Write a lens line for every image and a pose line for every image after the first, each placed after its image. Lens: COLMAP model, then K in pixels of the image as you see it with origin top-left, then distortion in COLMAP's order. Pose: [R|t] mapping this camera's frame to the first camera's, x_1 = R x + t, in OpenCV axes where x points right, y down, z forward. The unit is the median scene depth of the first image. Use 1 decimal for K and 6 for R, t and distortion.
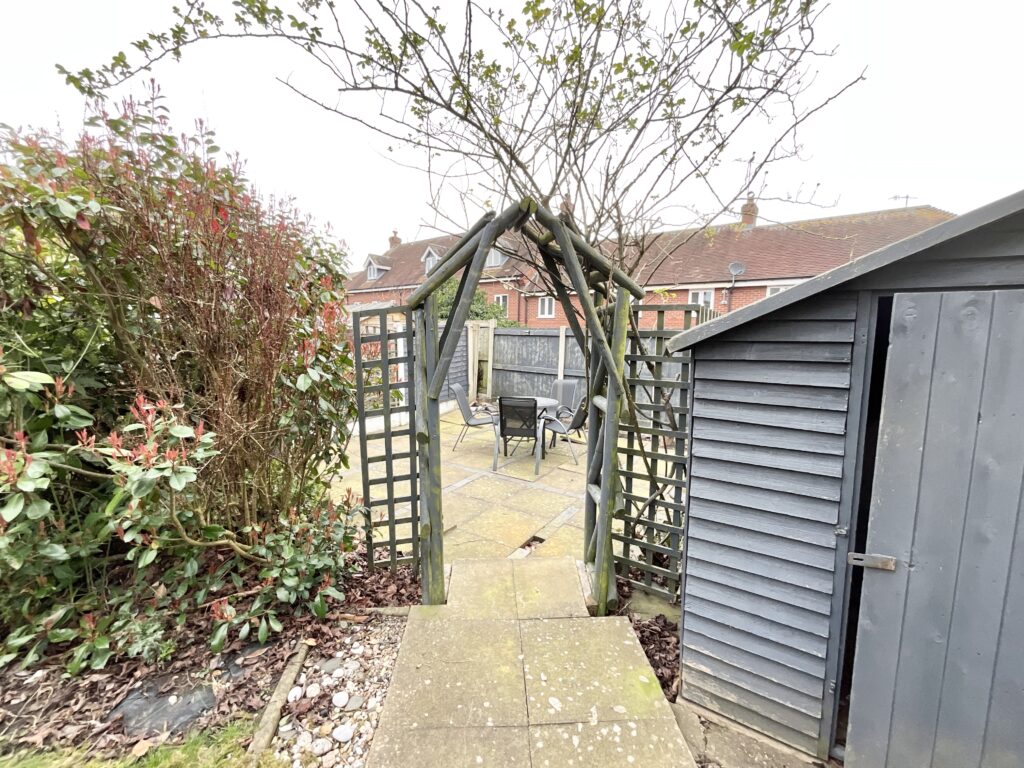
lens RADIAL K [[416.3, 0, 512.0], [0, 416.3, 384.0], [0, 0, 1]] dist [-0.002941, 0.000479]
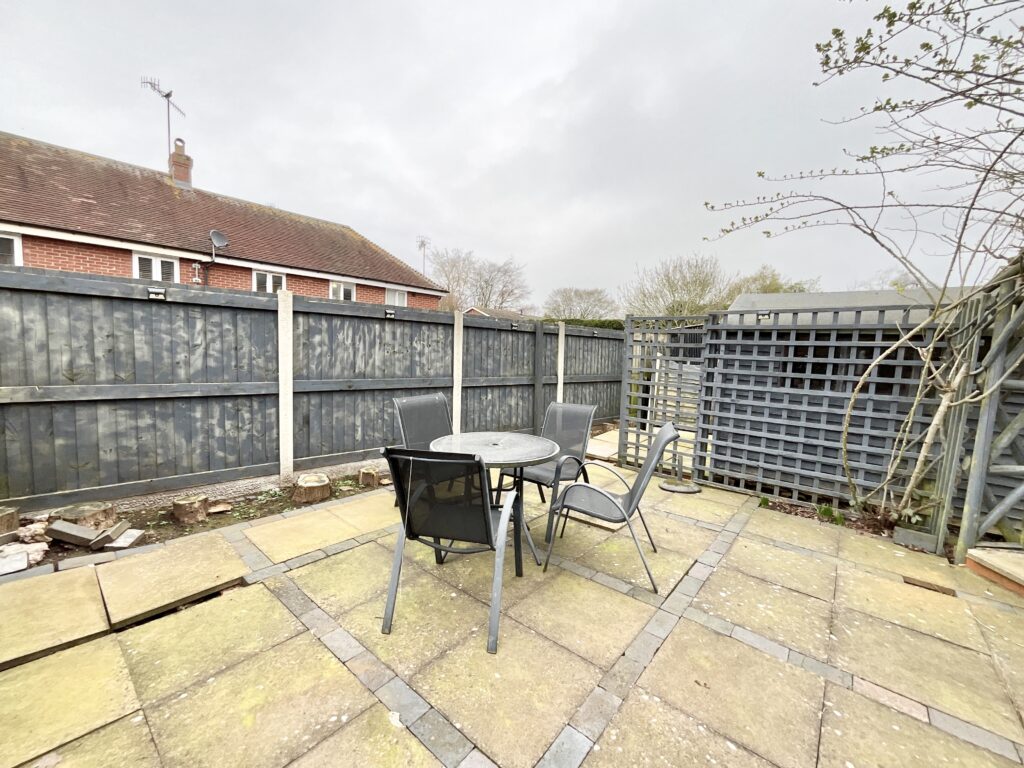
lens RADIAL K [[416.3, 0, 512.0], [0, 416.3, 384.0], [0, 0, 1]] dist [-0.002941, 0.000479]
pose [[0.106471, -0.082149, 0.990916, -0.240066], [0.073810, 0.994485, 0.074514, -0.037169], [-0.991572, 0.065206, 0.111948, 0.508298]]
